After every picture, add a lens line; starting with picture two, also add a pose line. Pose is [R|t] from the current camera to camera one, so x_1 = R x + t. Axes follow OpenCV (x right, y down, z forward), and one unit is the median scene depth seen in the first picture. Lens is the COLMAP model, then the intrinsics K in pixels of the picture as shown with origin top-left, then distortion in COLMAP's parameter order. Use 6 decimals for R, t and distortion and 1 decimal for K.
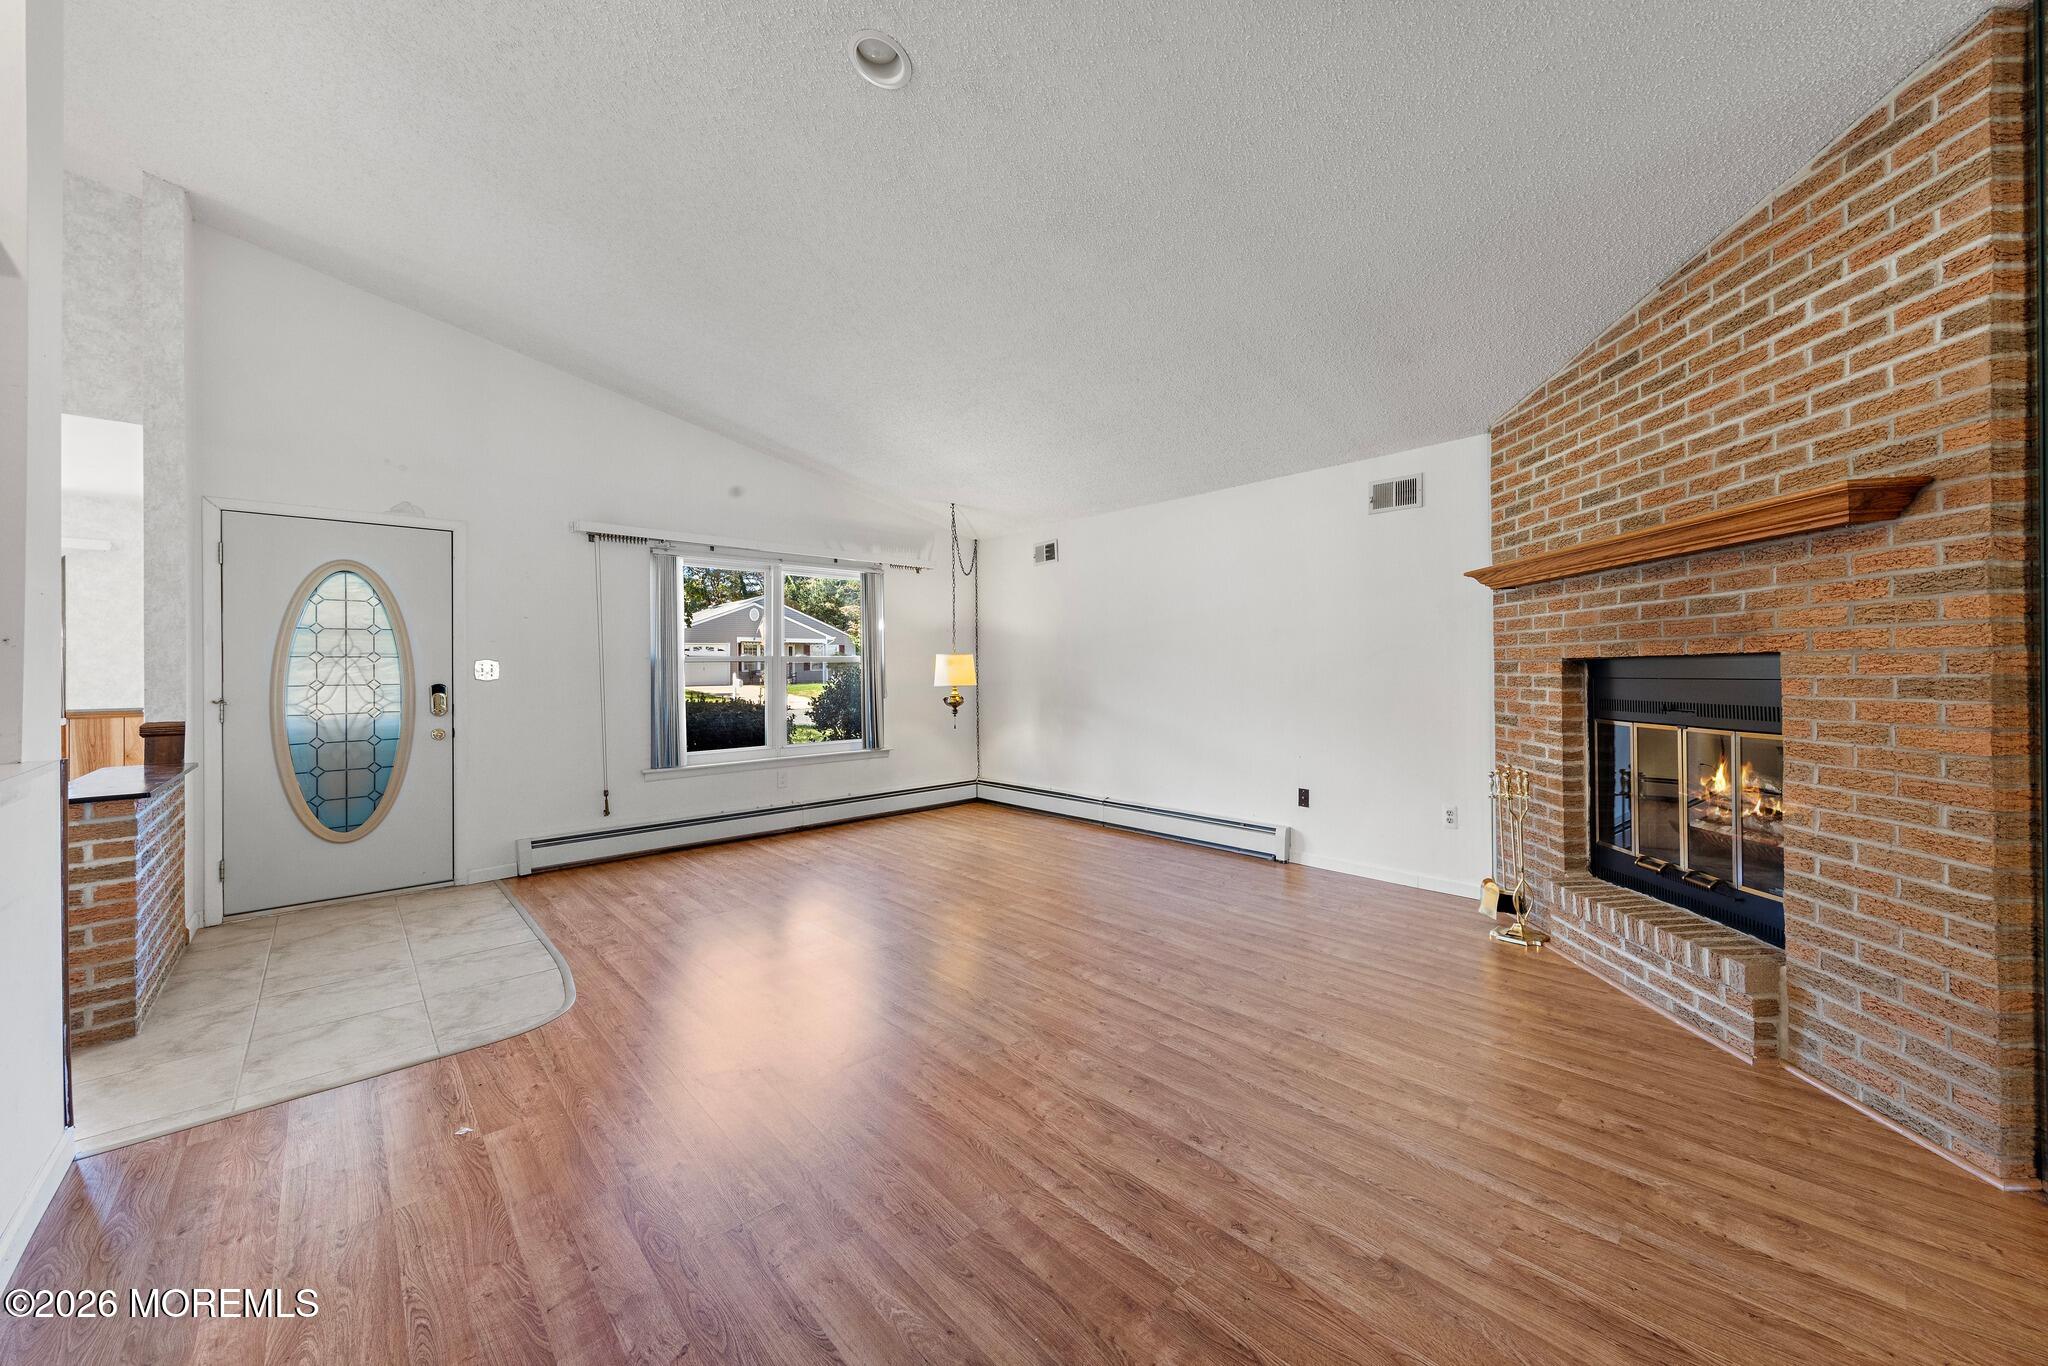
lens RADIAL K [[751.1, 0, 1054.8], [0, 751.1, 663.6], [0, 0, 1]] dist [0.001600, -0.000350]
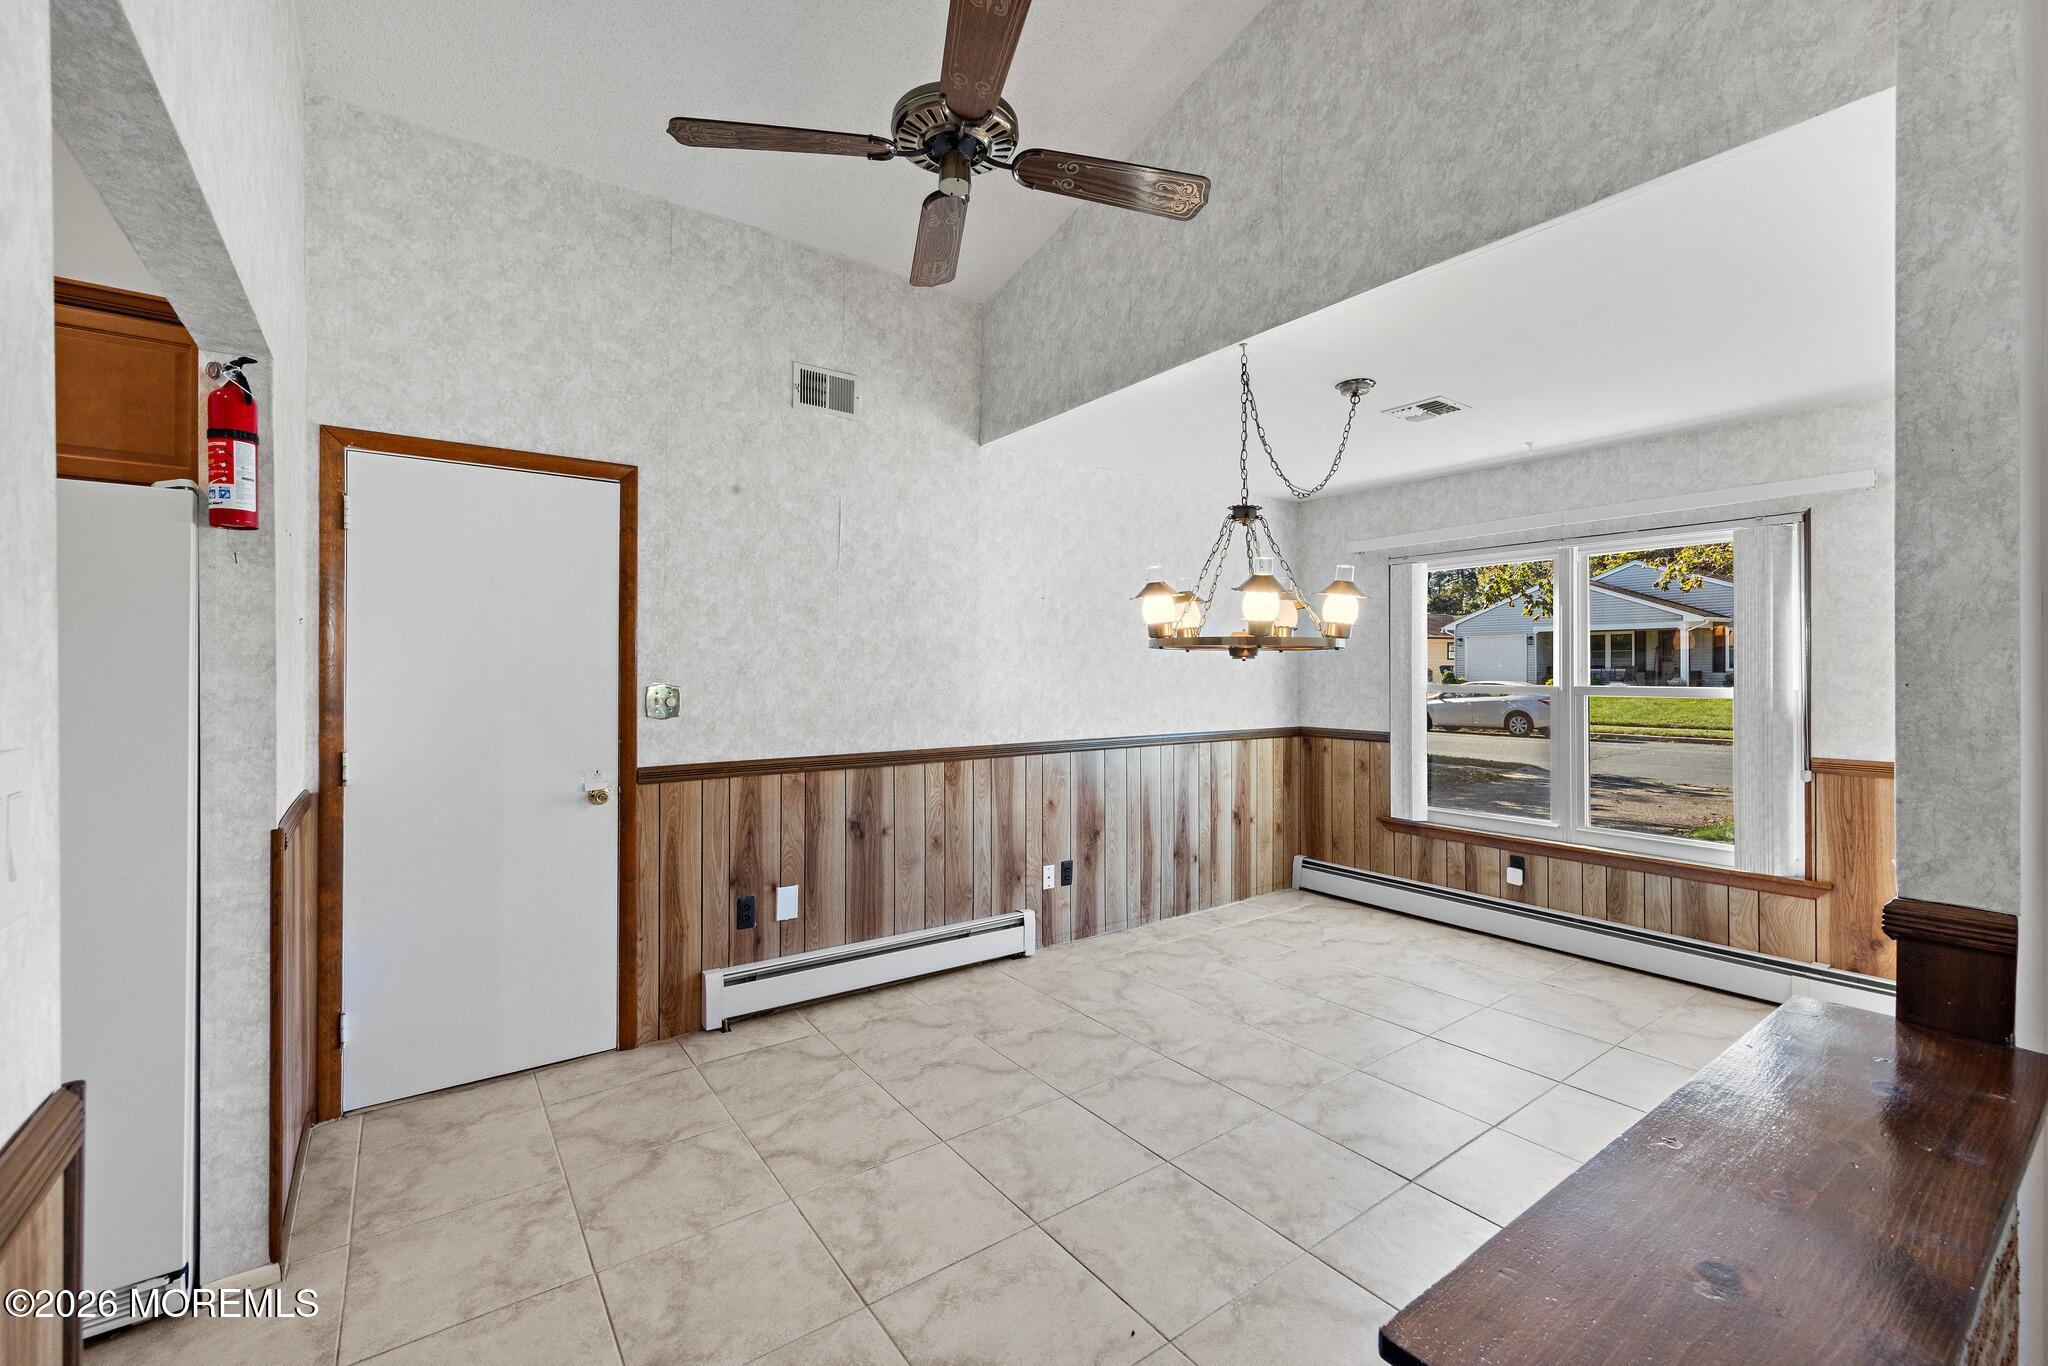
lens RADIAL K [[837.2, 0, 1027.1], [0, 837.2, 667.8], [0, 0, 1]] dist [0.000146, 0.000147]
pose [[-0.145179, 0.008677, -0.989367, -0.810254], [0.009355, 0.999929, 0.007397, -0.033790], [0.989361, -0.008182, -0.145249, 0.693320]]
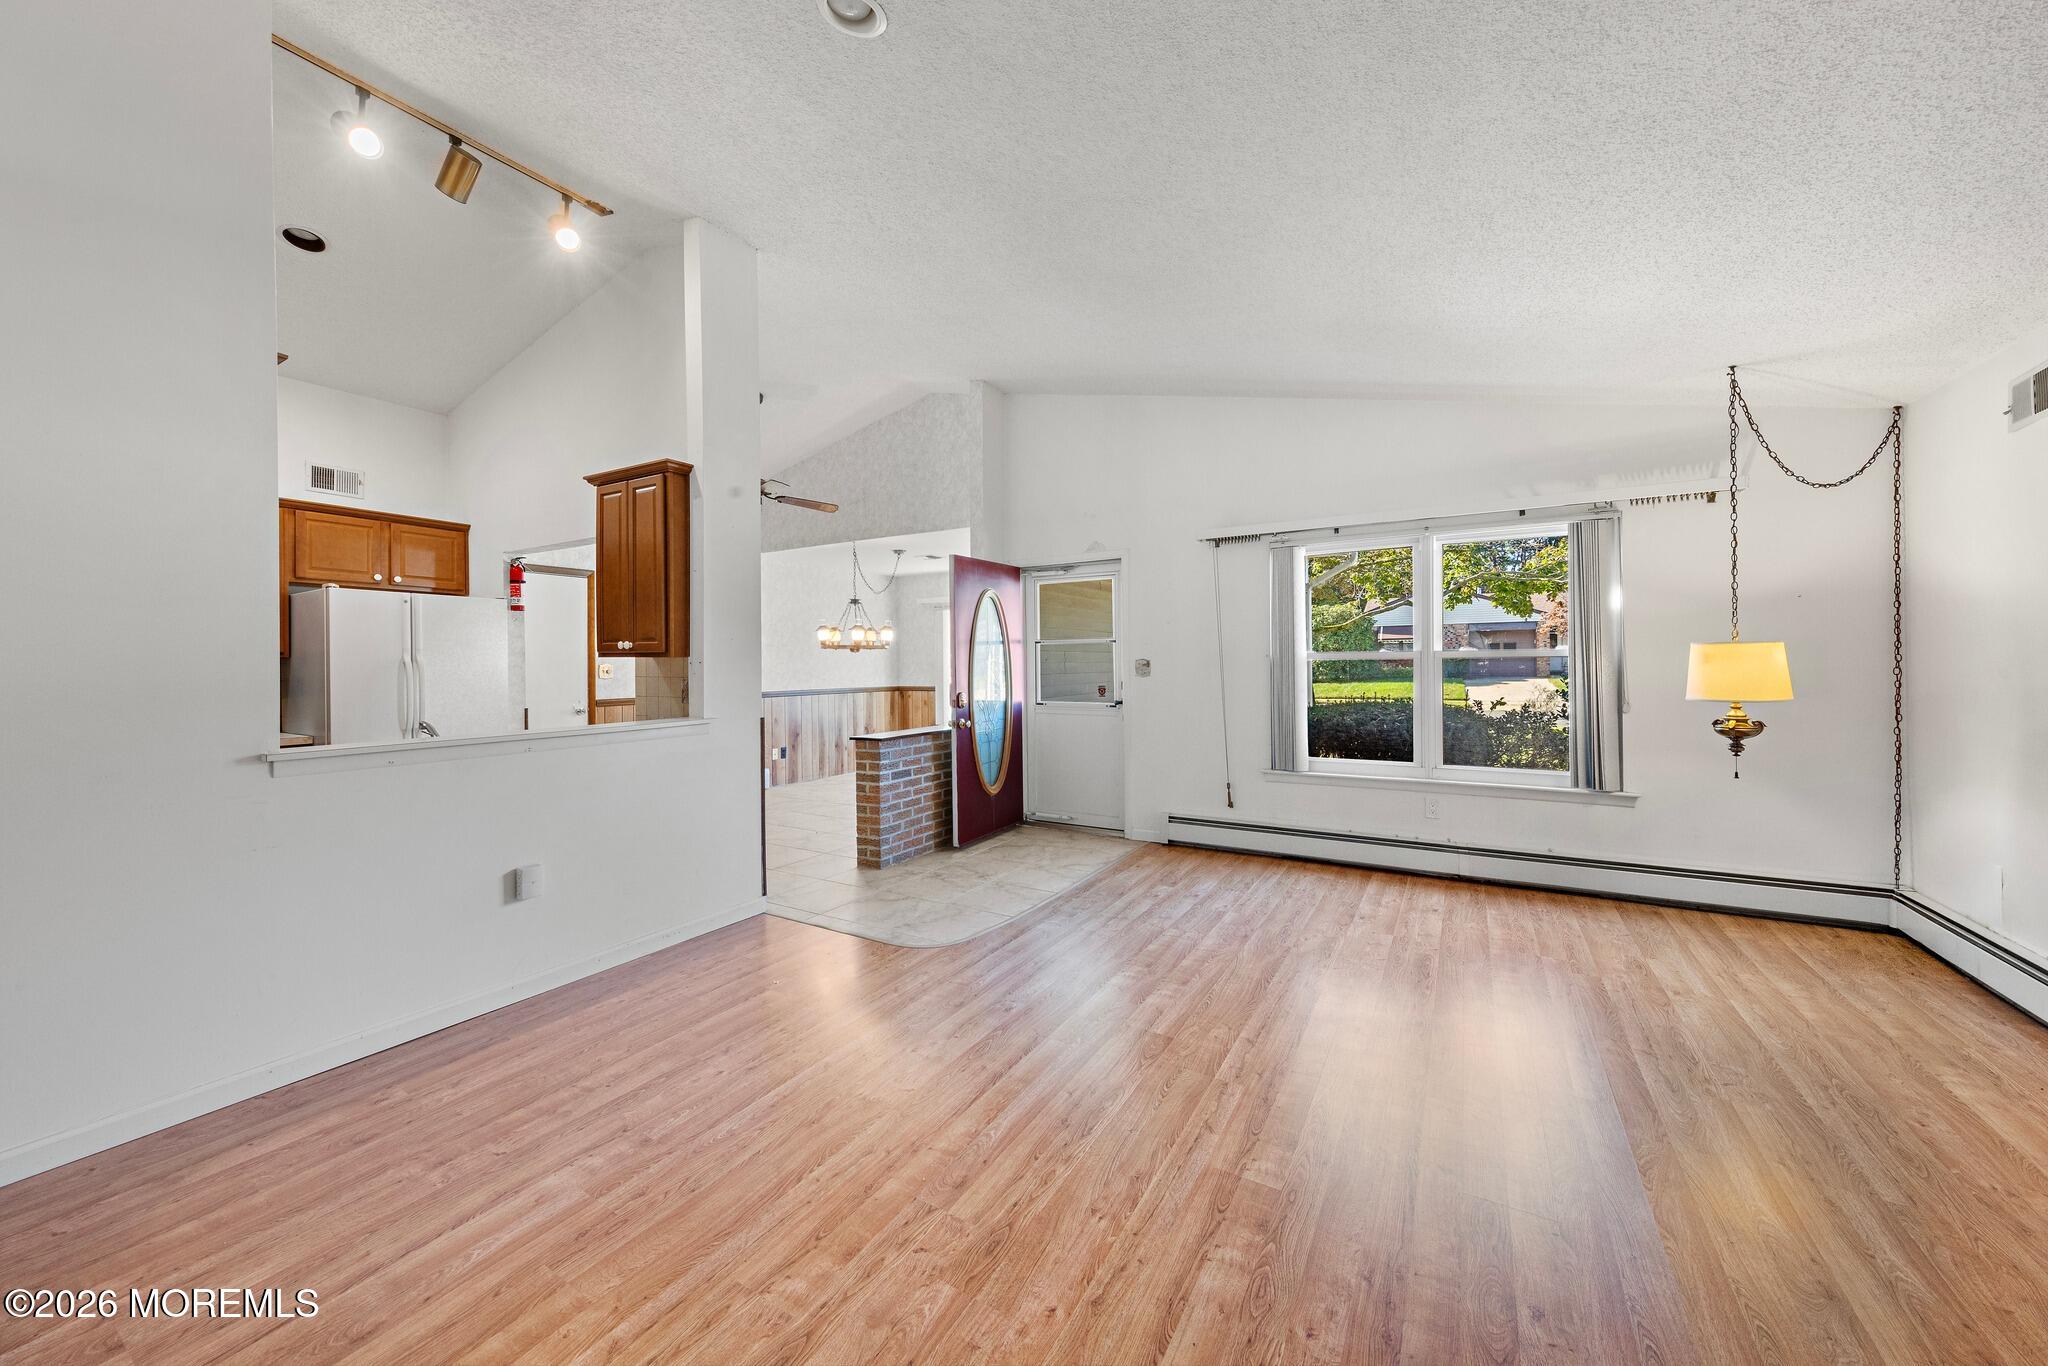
lens RADIAL K [[751.1, 0, 1028.3], [0, 751.1, 664.2], [0, 0, 1]] dist [0.001600, -0.000350]
pose [[0.257112, 0.008138, -0.966347, 0.515807], [0.013444, 0.999838, 0.011998, -0.019656], [0.966288, -0.016076, 0.256961, 0.712279]]
